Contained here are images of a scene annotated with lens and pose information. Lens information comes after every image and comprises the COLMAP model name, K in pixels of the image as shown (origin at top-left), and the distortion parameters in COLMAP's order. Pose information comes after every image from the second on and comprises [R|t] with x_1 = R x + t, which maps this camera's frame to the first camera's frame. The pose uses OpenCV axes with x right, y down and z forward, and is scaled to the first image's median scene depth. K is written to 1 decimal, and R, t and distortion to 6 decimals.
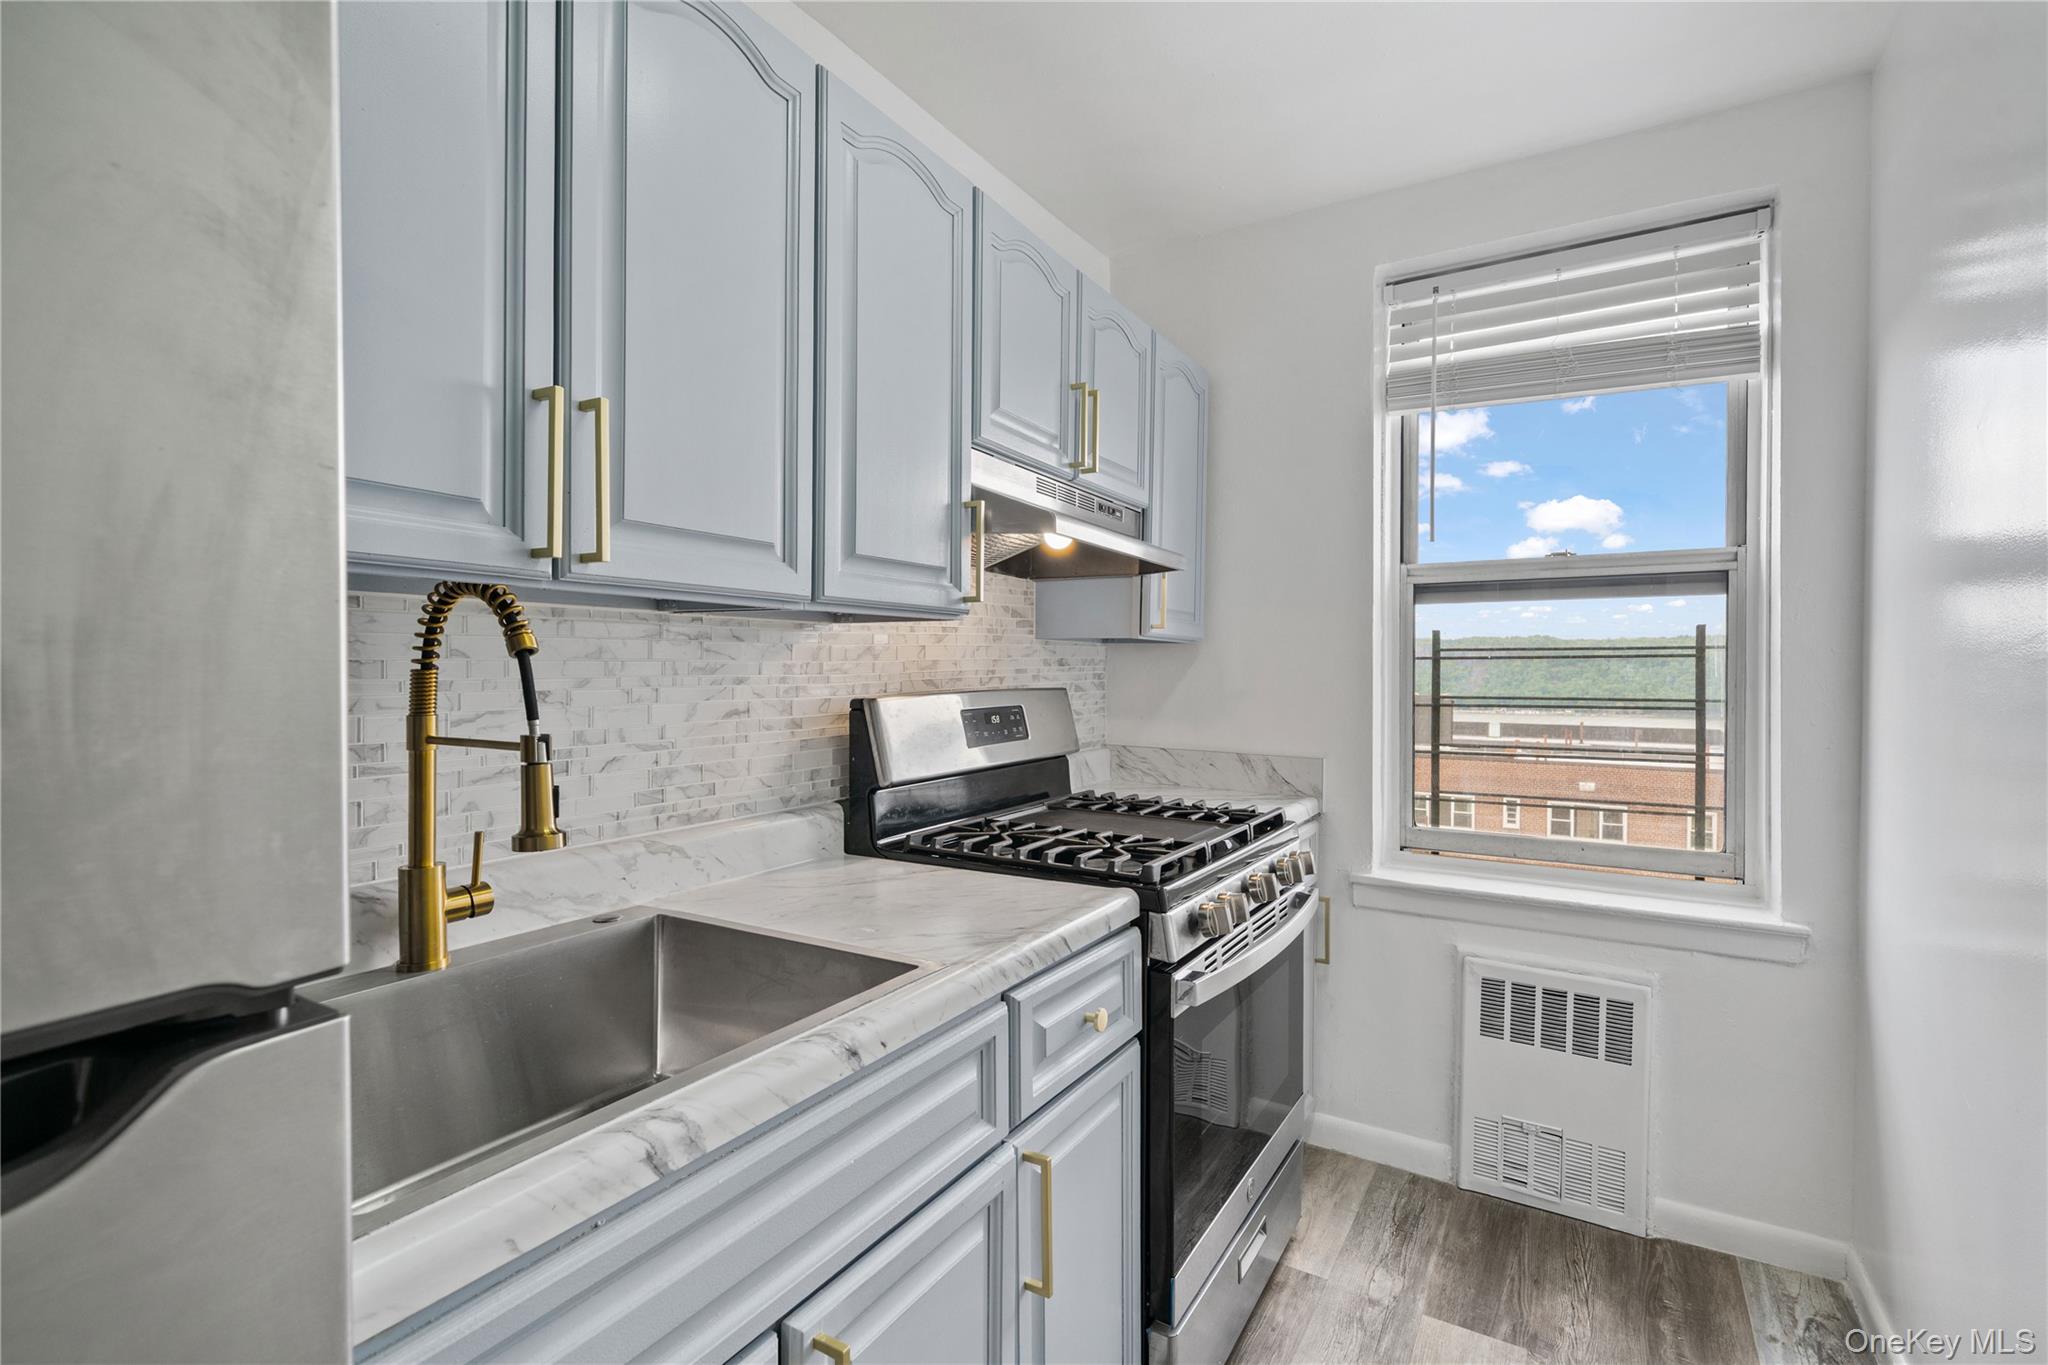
lens RADIAL K [[939.7, 0, 1025.1], [0, 939.7, 683.4], [0, 0, 1]] dist [0.000202, 0.000003]
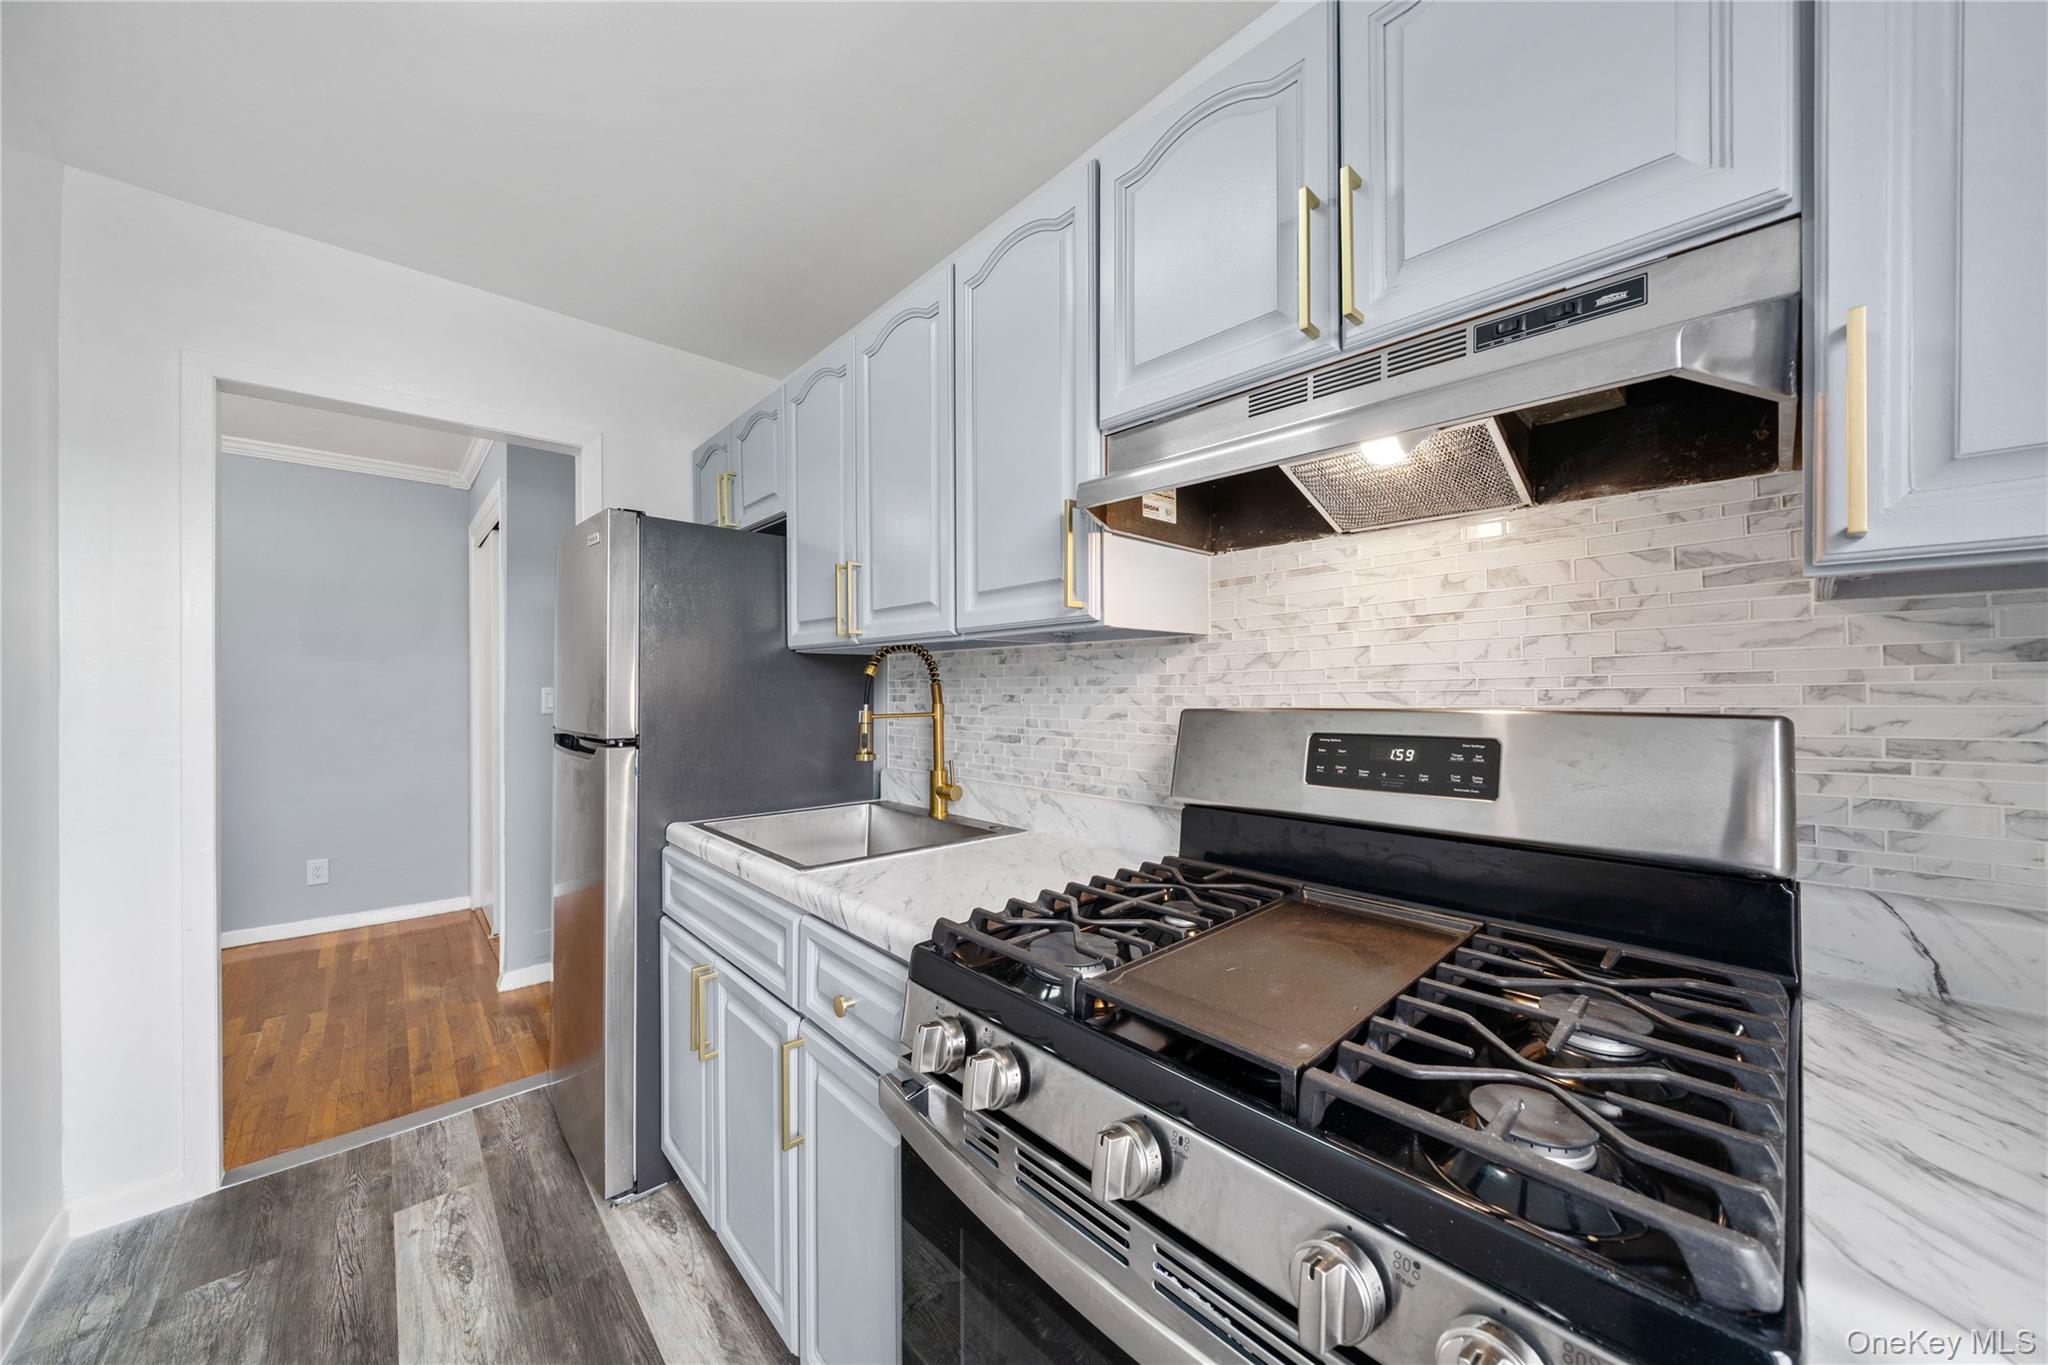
lens RADIAL K [[717.0, 0, 1024.7], [0, 717.0, 682.7], [0, 0, 1]] dist [-0.001706, -0.000148]
pose [[-0.273041, -0.003316, -0.961997, 0.674648], [-0.006121, 0.999980, -0.001710, -0.011293], [0.961983, 0.005422, -0.273056, 1.172837]]
